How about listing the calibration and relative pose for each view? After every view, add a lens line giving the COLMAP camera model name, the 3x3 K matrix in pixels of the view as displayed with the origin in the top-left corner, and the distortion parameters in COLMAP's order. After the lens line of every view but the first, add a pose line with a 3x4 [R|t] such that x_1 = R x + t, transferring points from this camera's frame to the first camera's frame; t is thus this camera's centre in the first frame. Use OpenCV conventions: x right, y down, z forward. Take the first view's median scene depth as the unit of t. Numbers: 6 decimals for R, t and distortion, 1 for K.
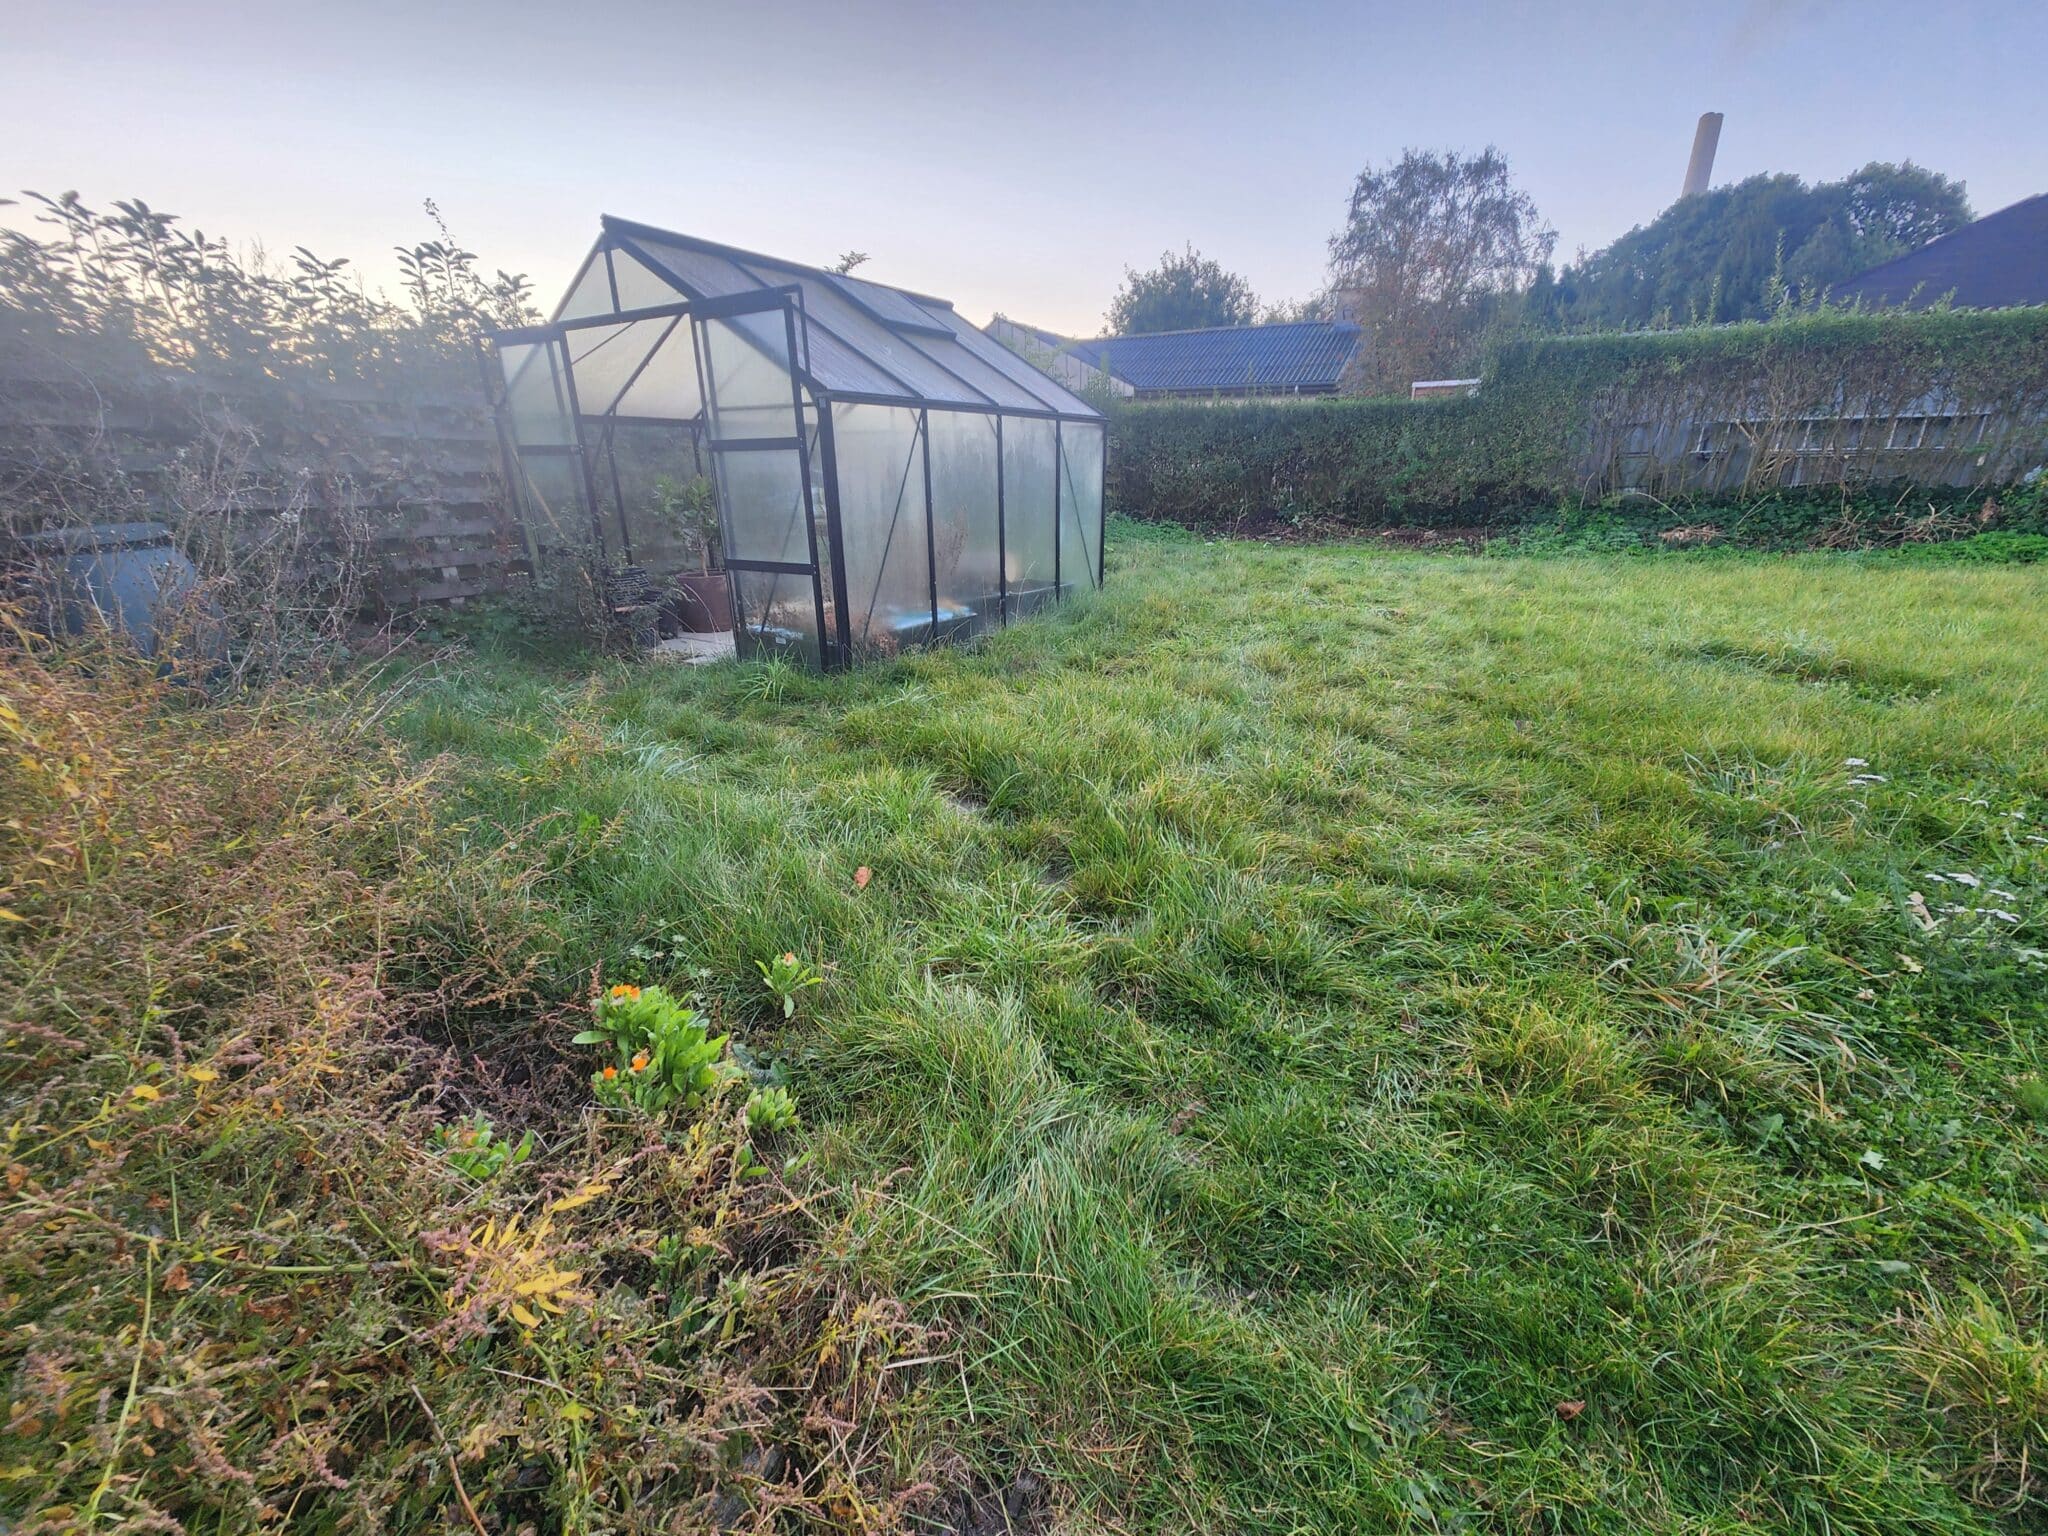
lens RADIAL K [[830.4, 0, 1035.2], [0, 830.4, 780.3], [0, 0, 1]] dist [0.000266, -0.000526]
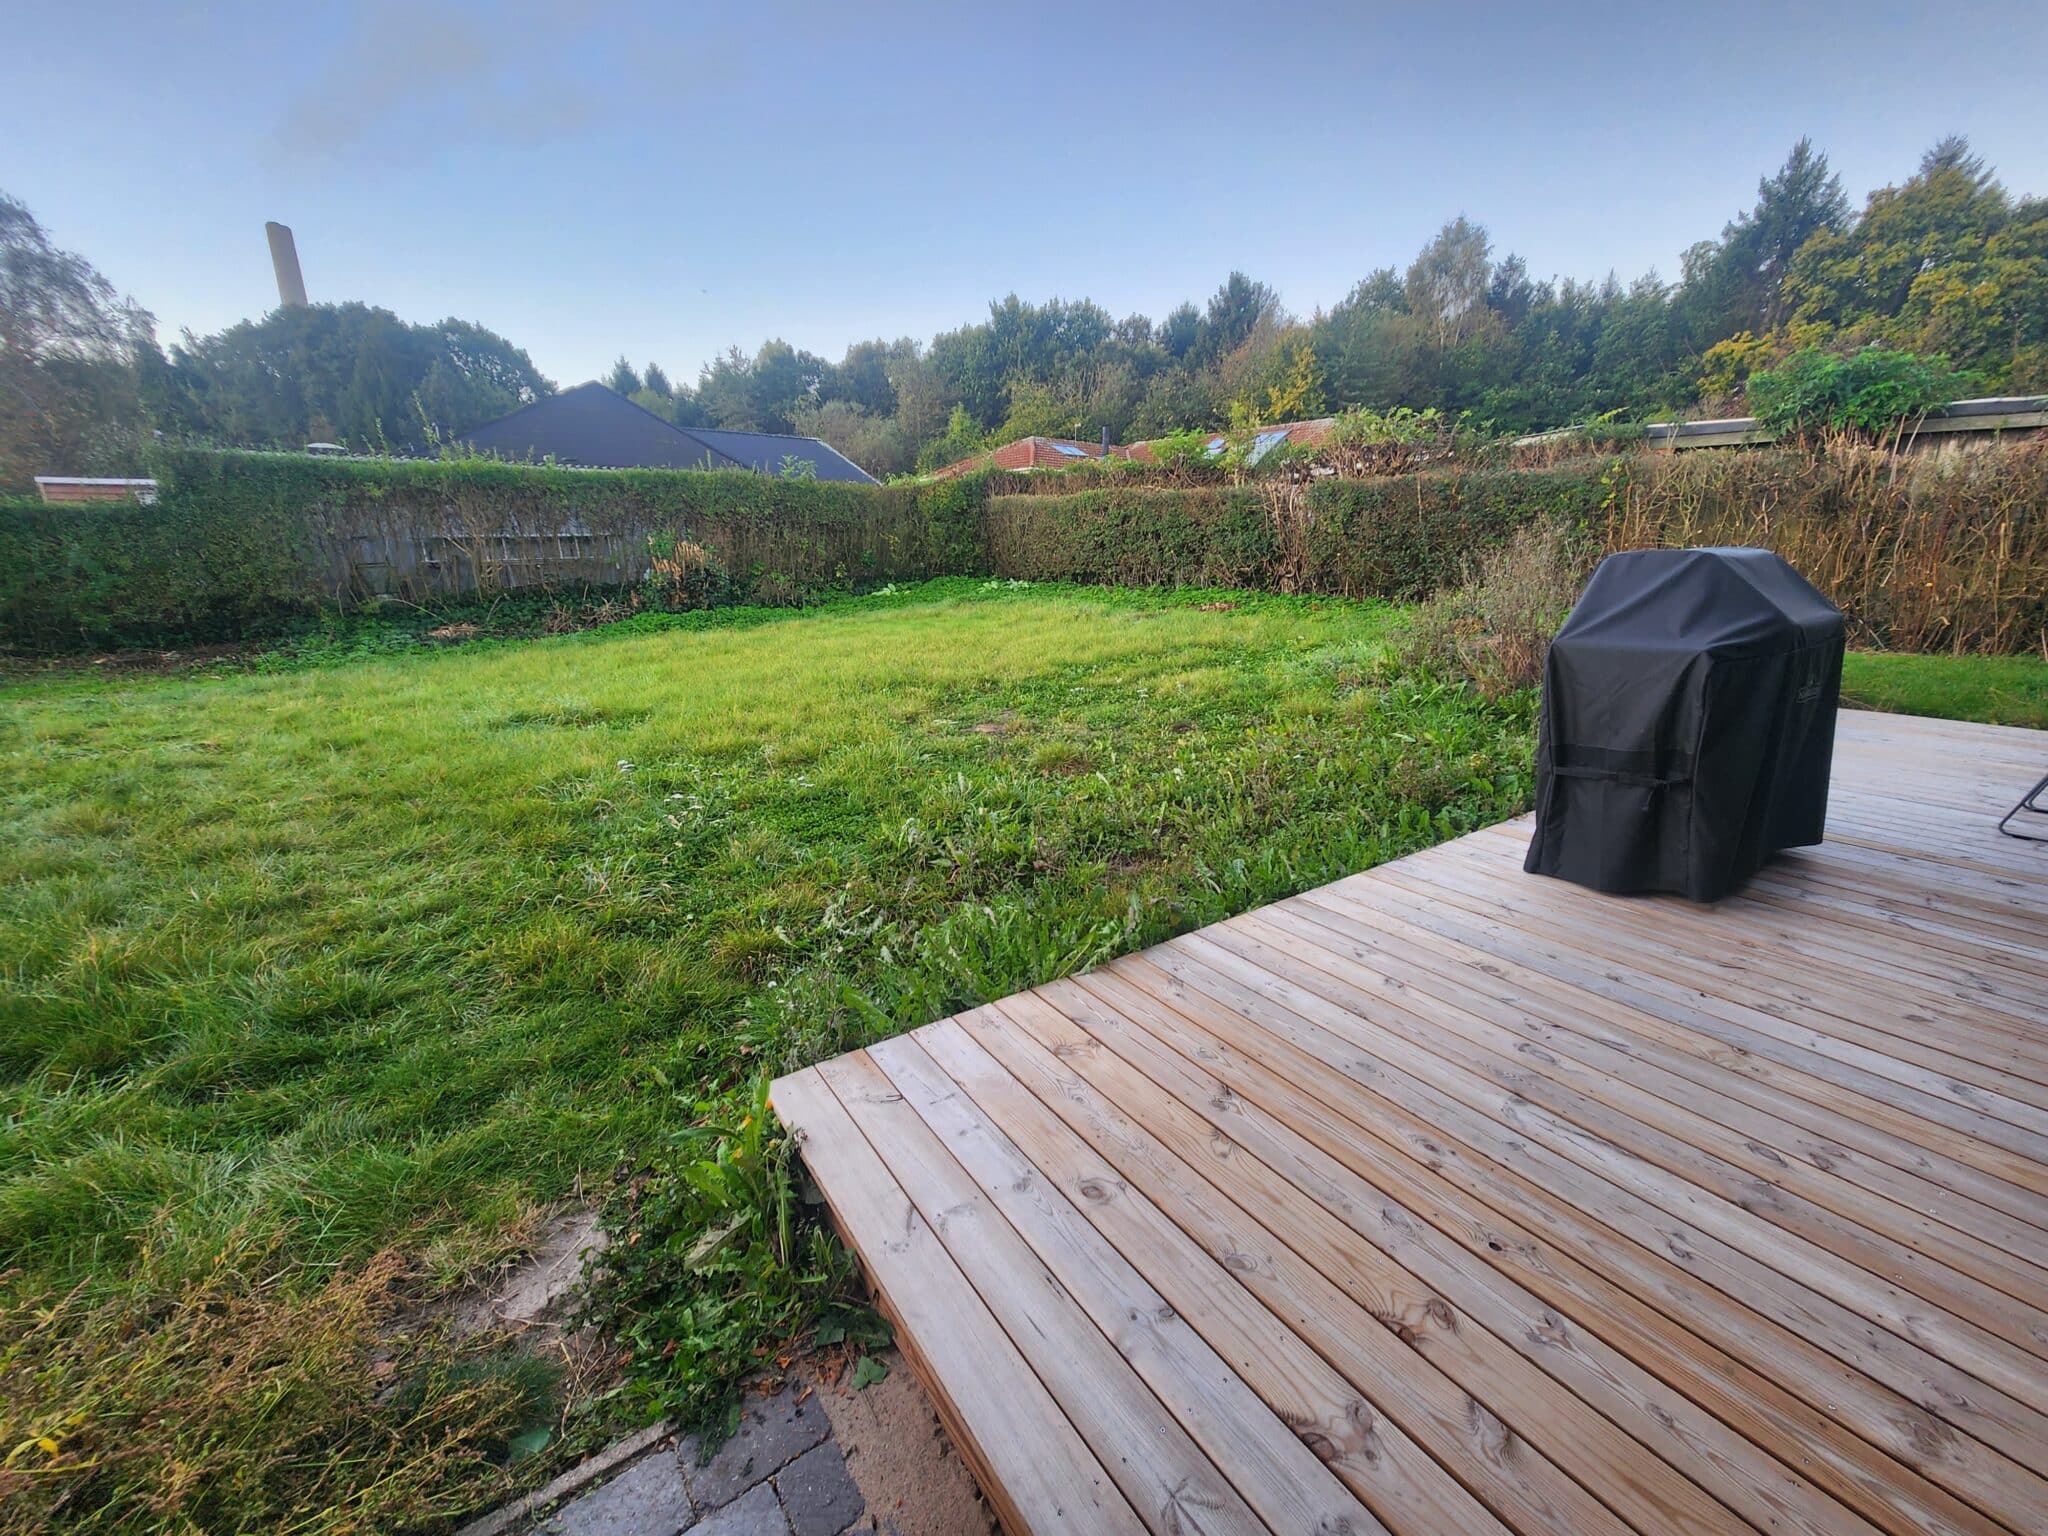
lens RADIAL K [[830.4, 0, 1045.0], [0, 830.4, 780.8], [0, 0, 1]] dist [0.000266, -0.000526]
pose [[0.296230, -0.257399, 0.919779, -0.310537], [0.346233, 0.926440, 0.147754, 0.052872], [-0.890152, 0.274689, 0.363559, -0.354640]]
